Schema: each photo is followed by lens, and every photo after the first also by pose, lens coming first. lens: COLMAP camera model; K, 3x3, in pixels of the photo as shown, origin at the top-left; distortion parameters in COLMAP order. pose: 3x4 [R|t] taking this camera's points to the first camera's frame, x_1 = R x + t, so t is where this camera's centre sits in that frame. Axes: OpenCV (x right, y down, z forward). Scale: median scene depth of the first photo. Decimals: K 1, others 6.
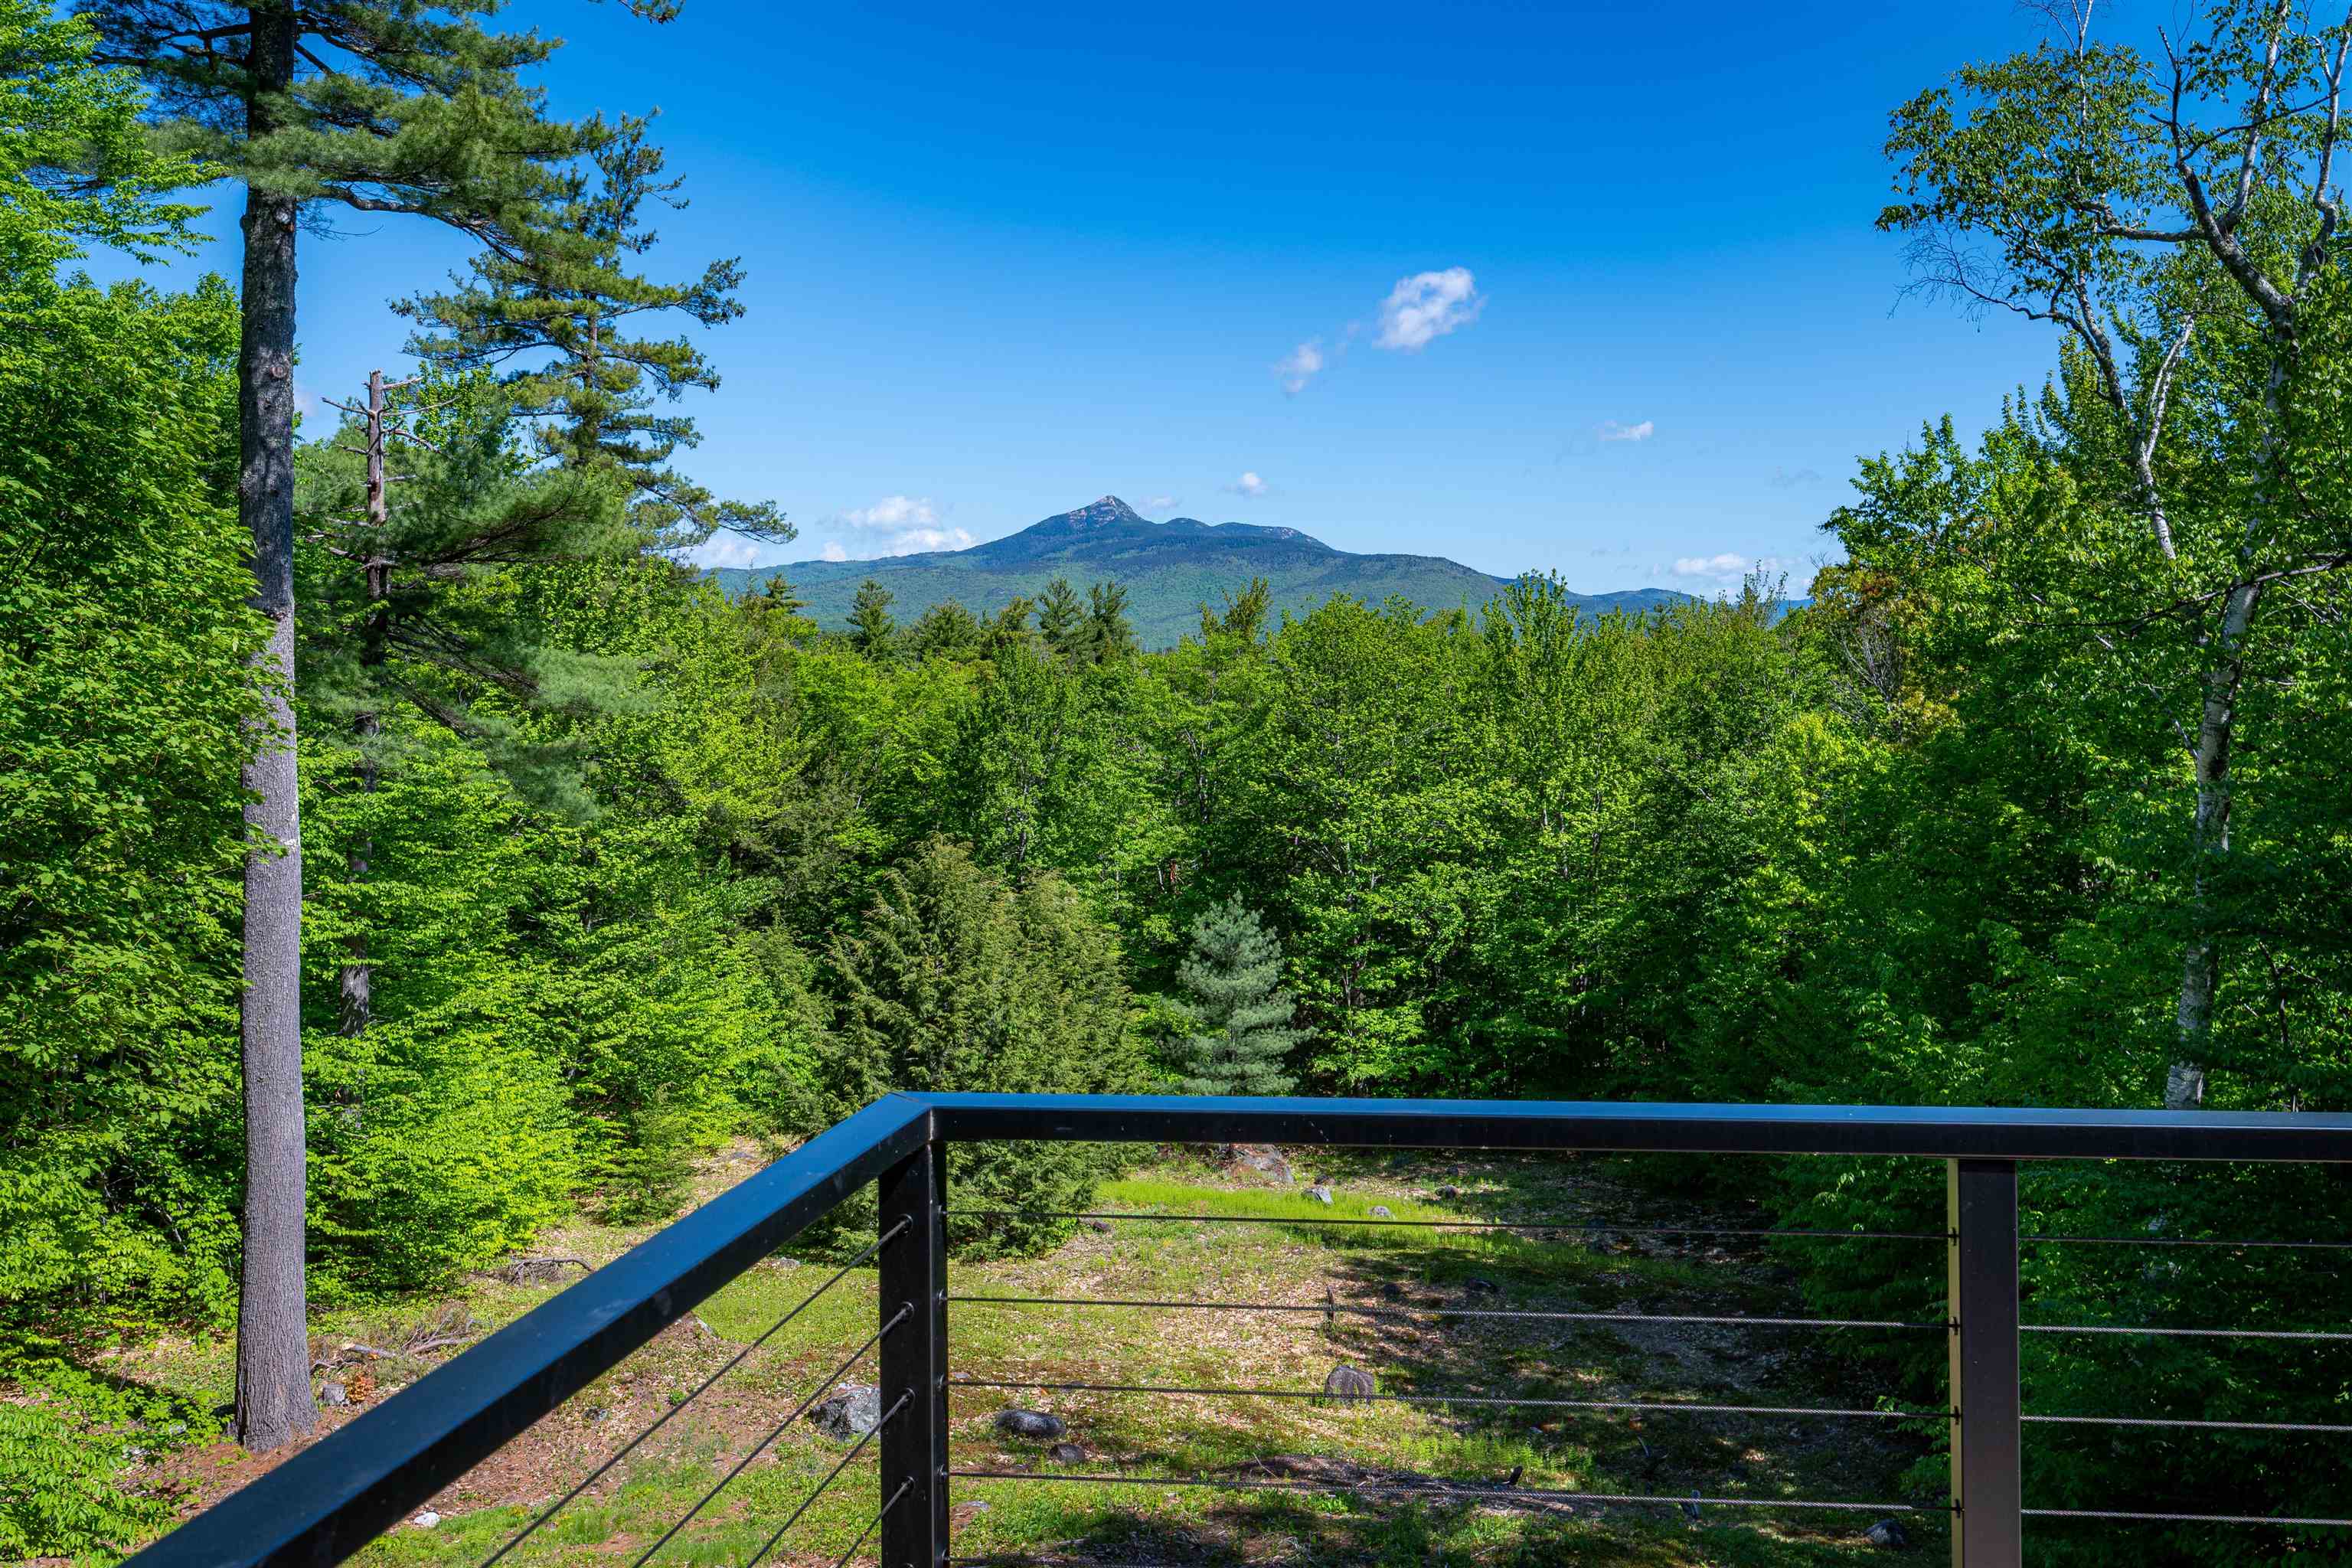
lens RADIAL K [[2022.0, 0, 1351.6], [0, 2022.0, 646.9], [0, 0, 1]] dist [0.001218, 0.004970]
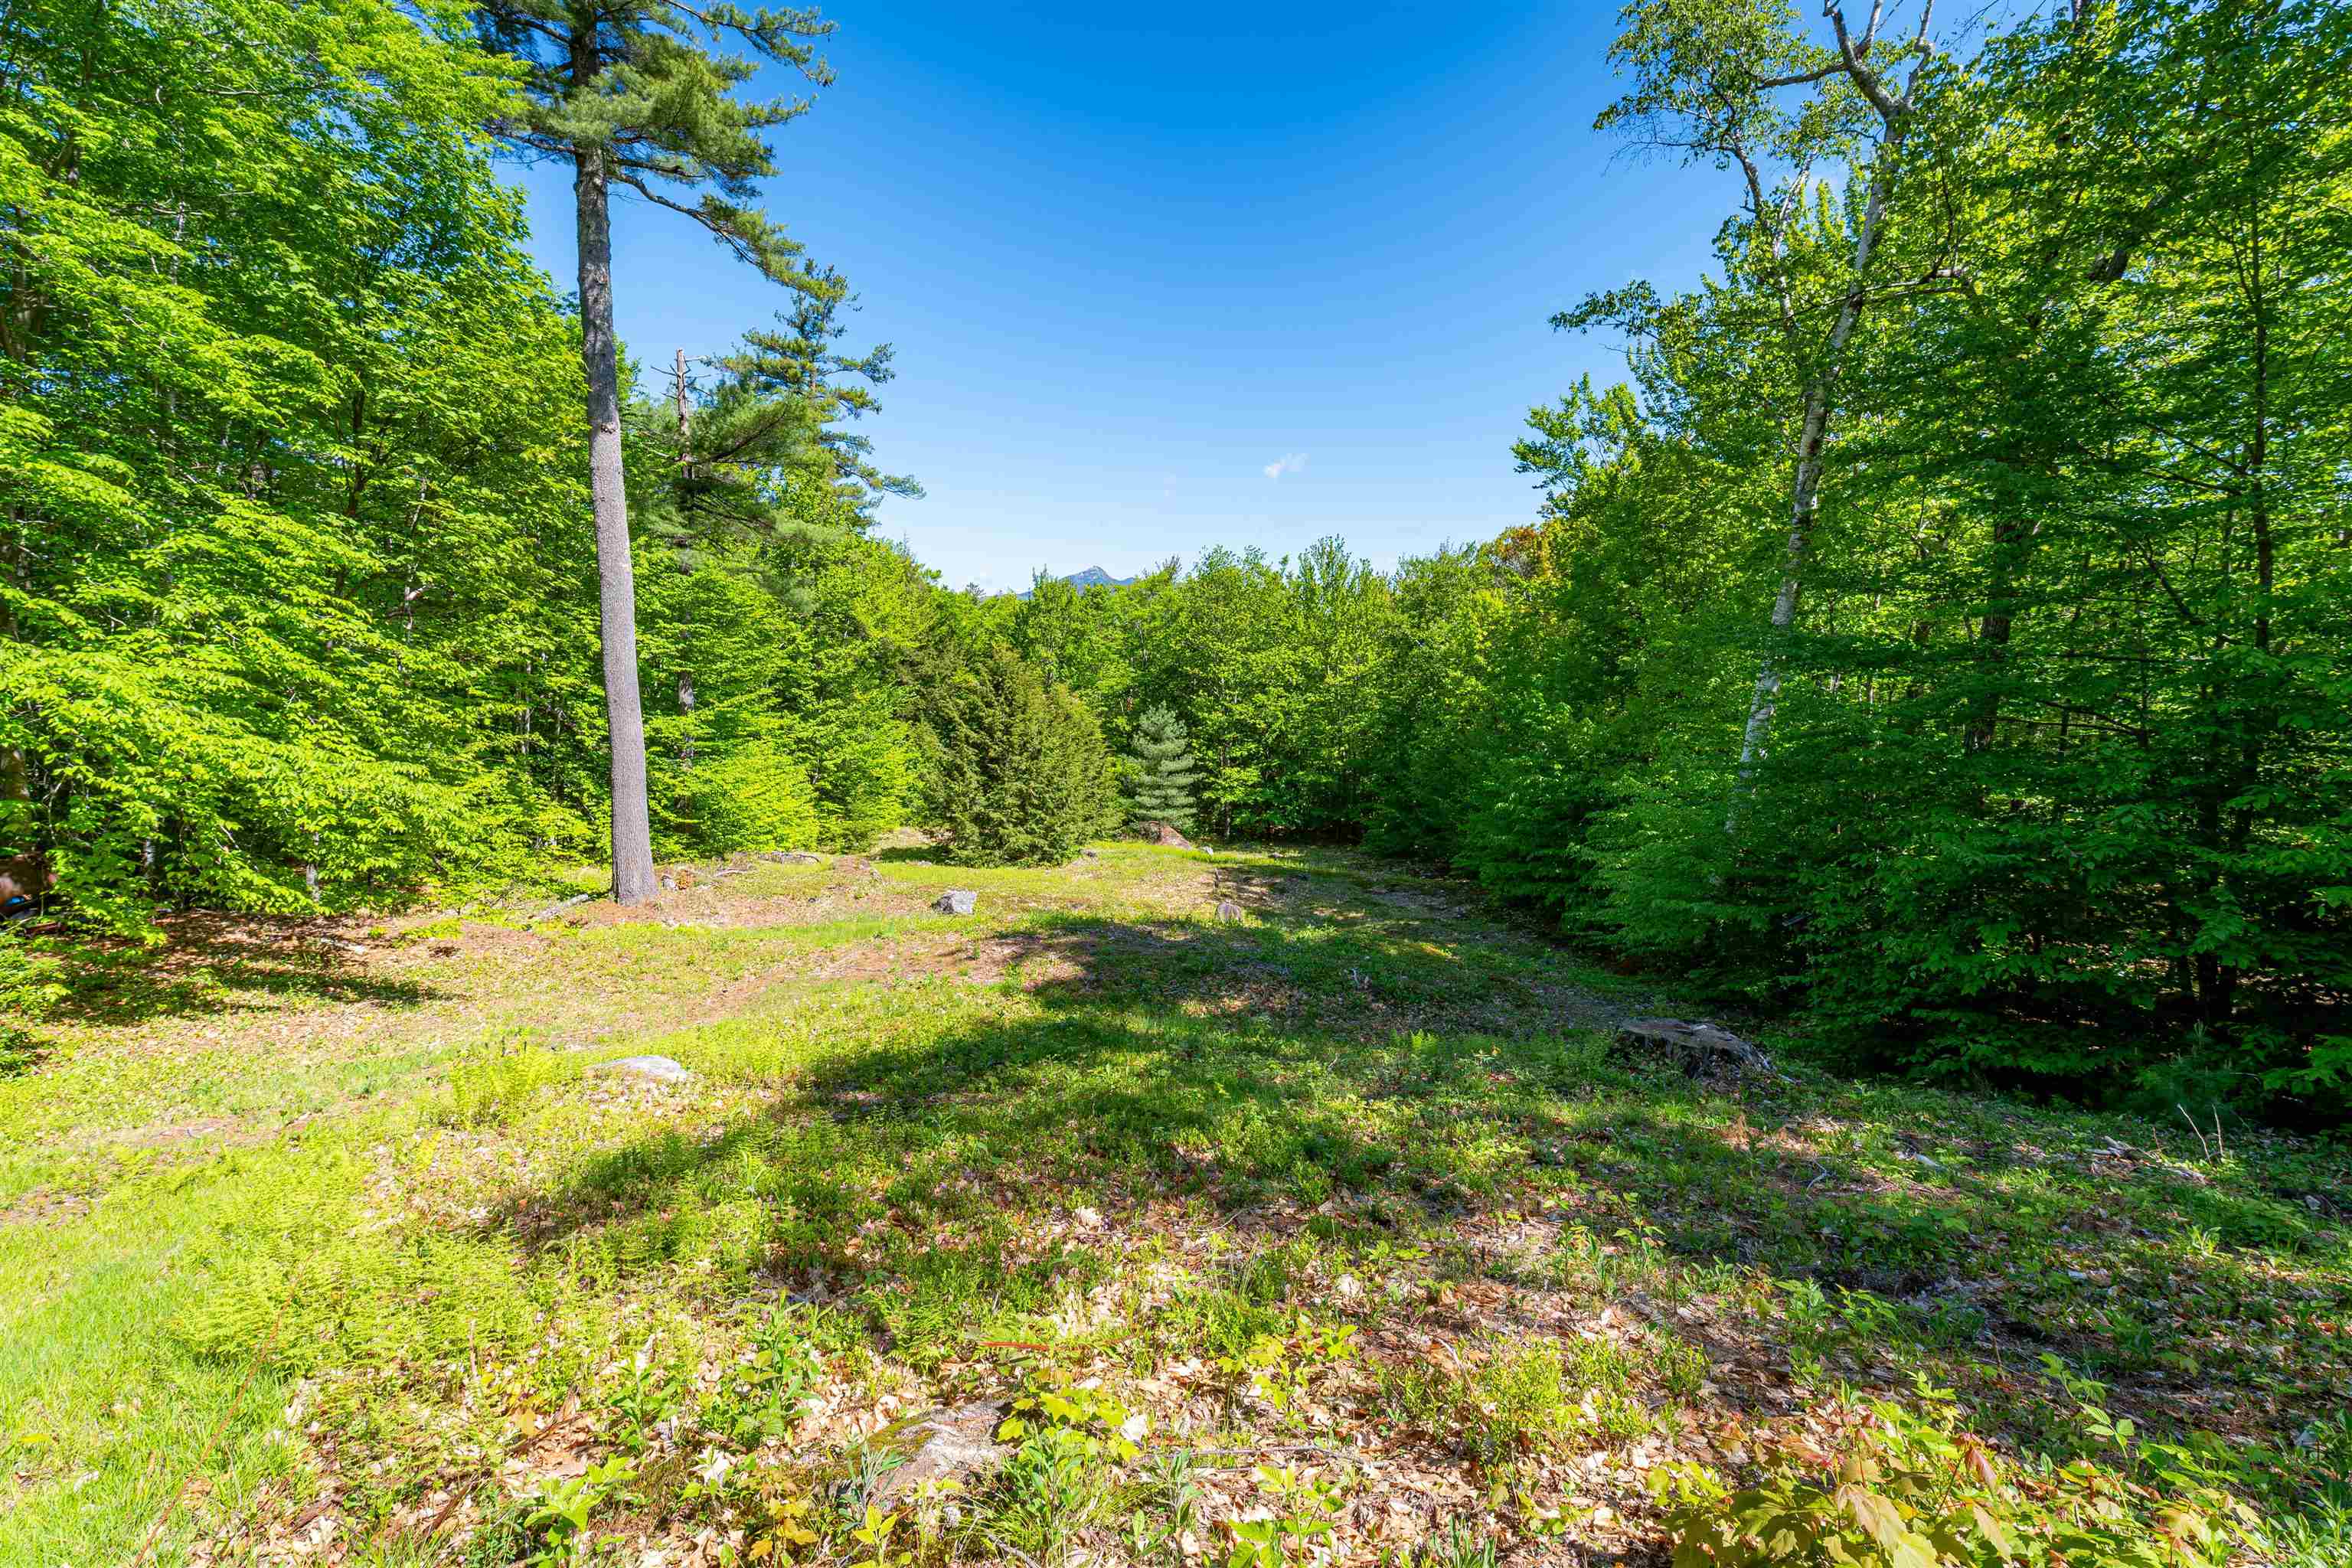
lens RADIAL K [[1019.6, 0, 1183.2], [0, 1019.6, 772.3], [0, 0, 1]] dist [0.004722, -0.001886]
pose [[0.999337, 0.016084, -0.032654, -0.006790], [-0.011815, 0.991839, 0.126948, 0.067364], [0.034430, -0.126479, 0.991372, 0.056092]]
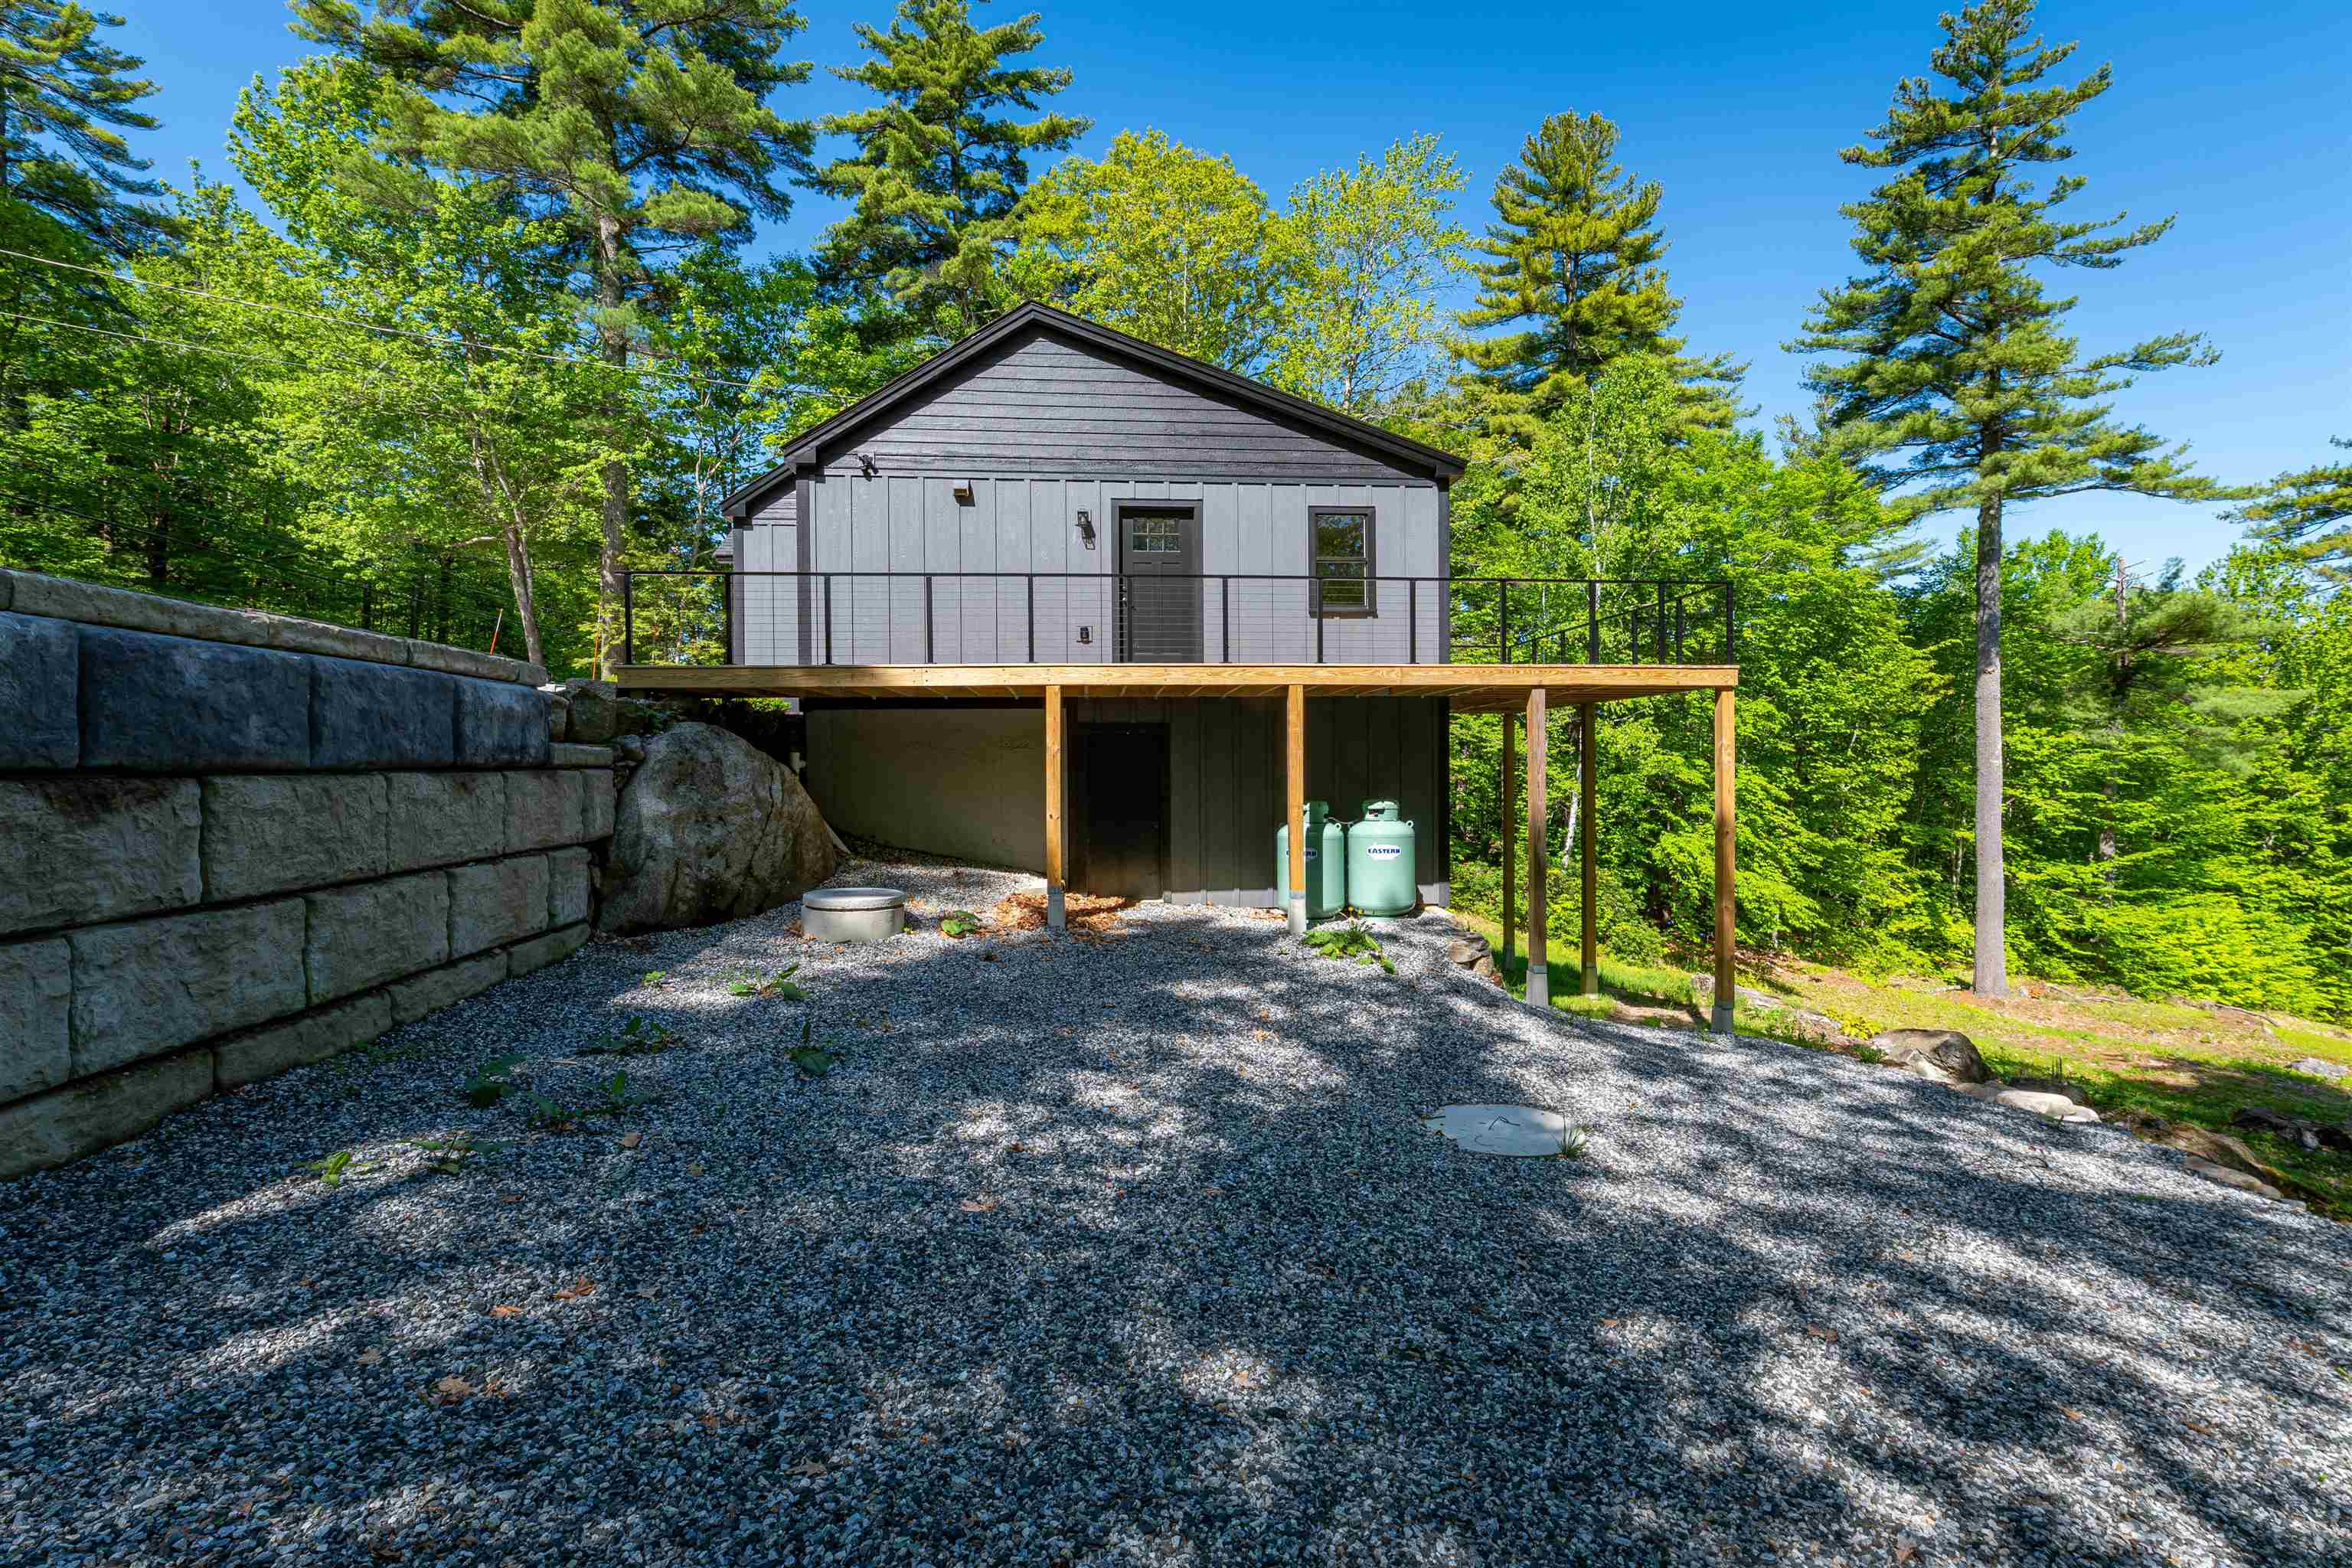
lens RADIAL K [[1019.6, 0, 1220.0], [0, 1019.6, 770.4], [0, 0, 1]] dist [0.004722, -0.001886]
pose [[0.214576, 0.009166, -0.976664, 0.219373], [0.016494, 0.999779, 0.013006, 0.032308], [0.976568, -0.018900, 0.214378, -0.091394]]
